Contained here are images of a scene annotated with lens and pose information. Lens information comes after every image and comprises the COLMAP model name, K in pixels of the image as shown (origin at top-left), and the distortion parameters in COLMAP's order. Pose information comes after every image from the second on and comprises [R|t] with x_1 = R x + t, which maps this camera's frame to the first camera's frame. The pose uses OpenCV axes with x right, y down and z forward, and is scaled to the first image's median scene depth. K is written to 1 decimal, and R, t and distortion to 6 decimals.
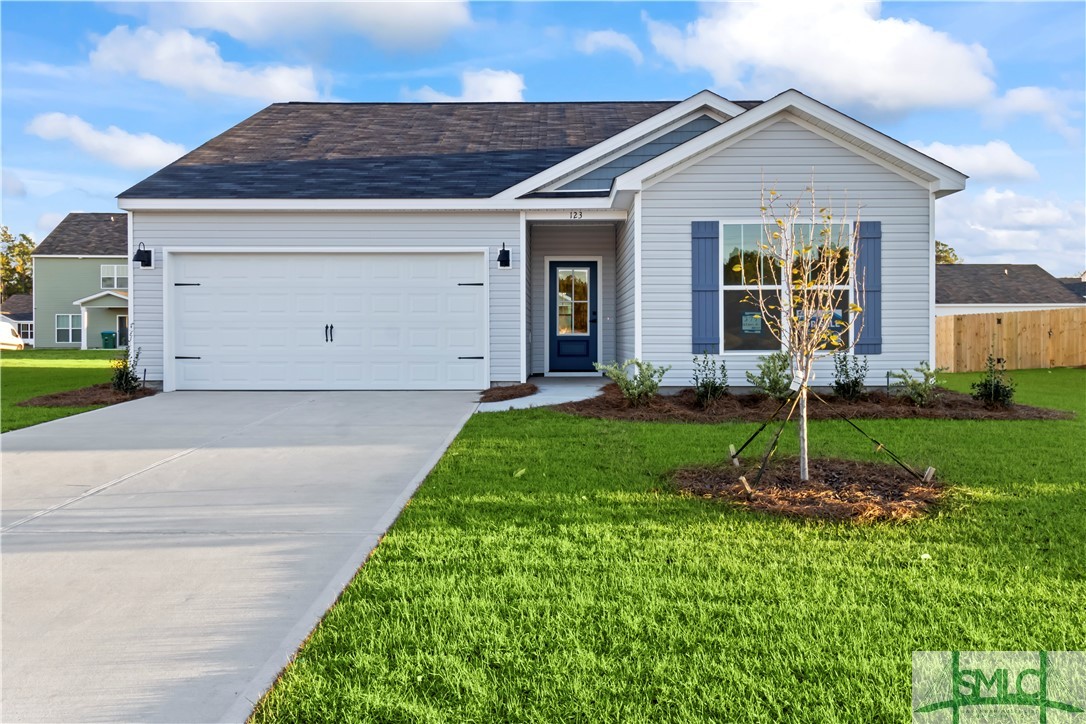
lens RADIAL K [[941.0, 0, 626.7], [0, 941.0, 358.4], [0, 0, 1]] dist [-0.005036, 0.006935]
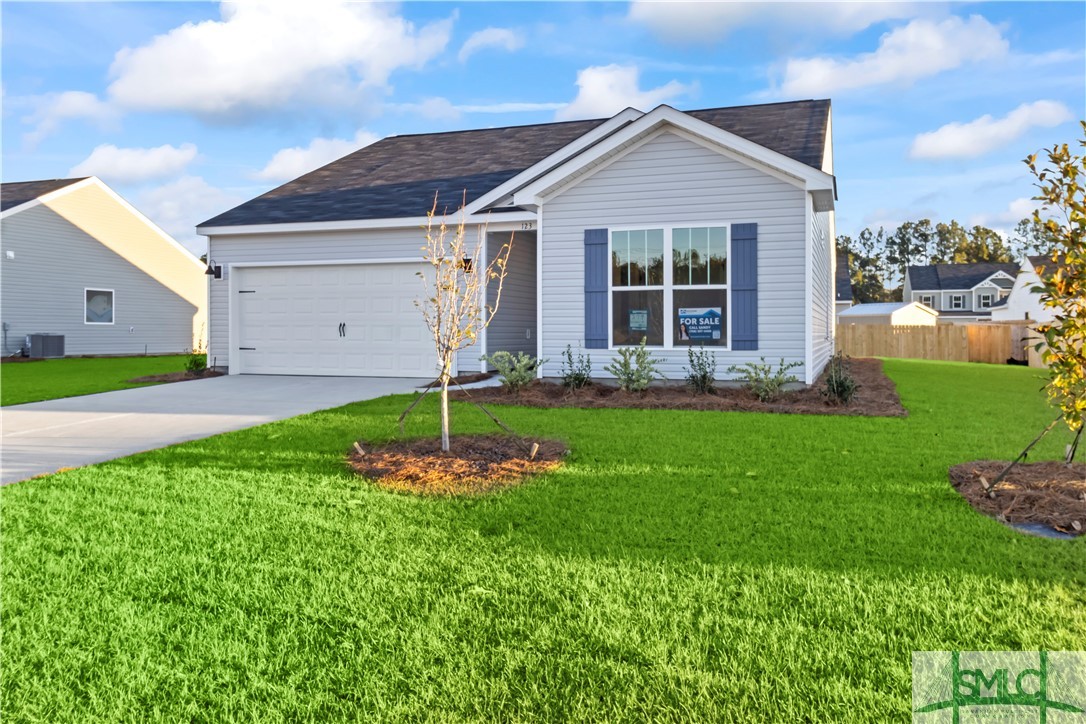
lens RADIAL K [[941.0, 0, 626.7], [0, 941.0, 358.4], [0, 0, 1]] dist [-0.005036, 0.006935]
pose [[0.938339, 0.011936, -0.345509, 0.472483], [-0.012227, 0.999924, 0.001336, 0.004482], [0.345499, 0.002971, 0.938414, -0.025965]]
